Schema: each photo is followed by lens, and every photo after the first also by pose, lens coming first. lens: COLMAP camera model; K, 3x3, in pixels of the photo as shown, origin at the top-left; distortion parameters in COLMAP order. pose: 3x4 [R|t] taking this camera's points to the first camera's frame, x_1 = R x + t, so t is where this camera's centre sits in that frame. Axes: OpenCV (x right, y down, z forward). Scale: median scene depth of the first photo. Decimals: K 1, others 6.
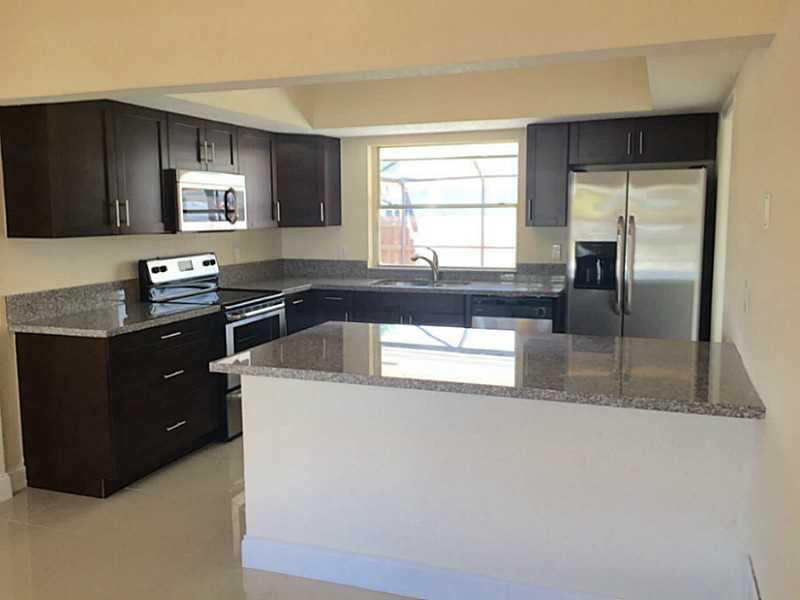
lens RADIAL K [[687.0, 0, 403.5], [0, 687.0, 298.1], [0, 0, 1]] dist [0.058286, -0.001098]
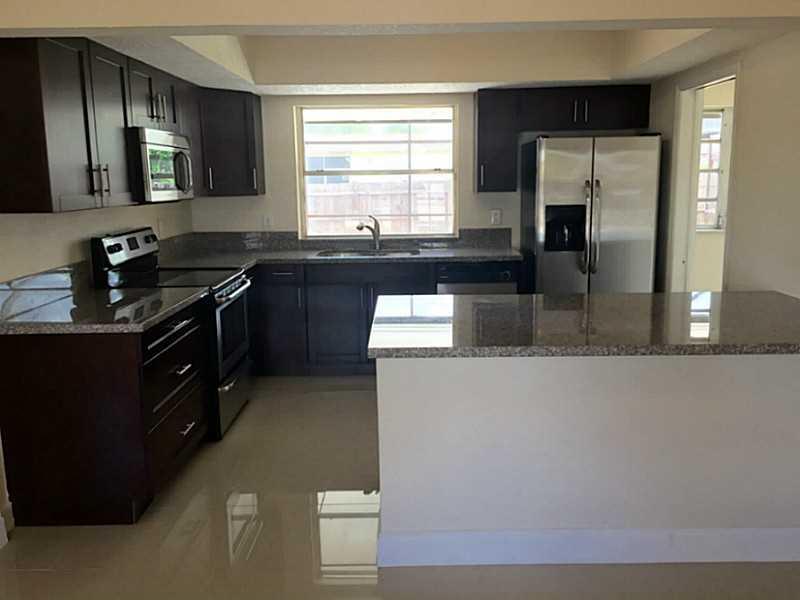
lens RADIAL K [[687.0, 0, 400.7], [0, 687.0, 302.8], [0, 0, 1]] dist [0.058286, -0.001098]
pose [[0.939917, -0.066717, 0.334821, -0.311719], [0.049386, 0.996975, 0.060023, -0.009255], [-0.337813, -0.039881, 0.940368, 0.092150]]
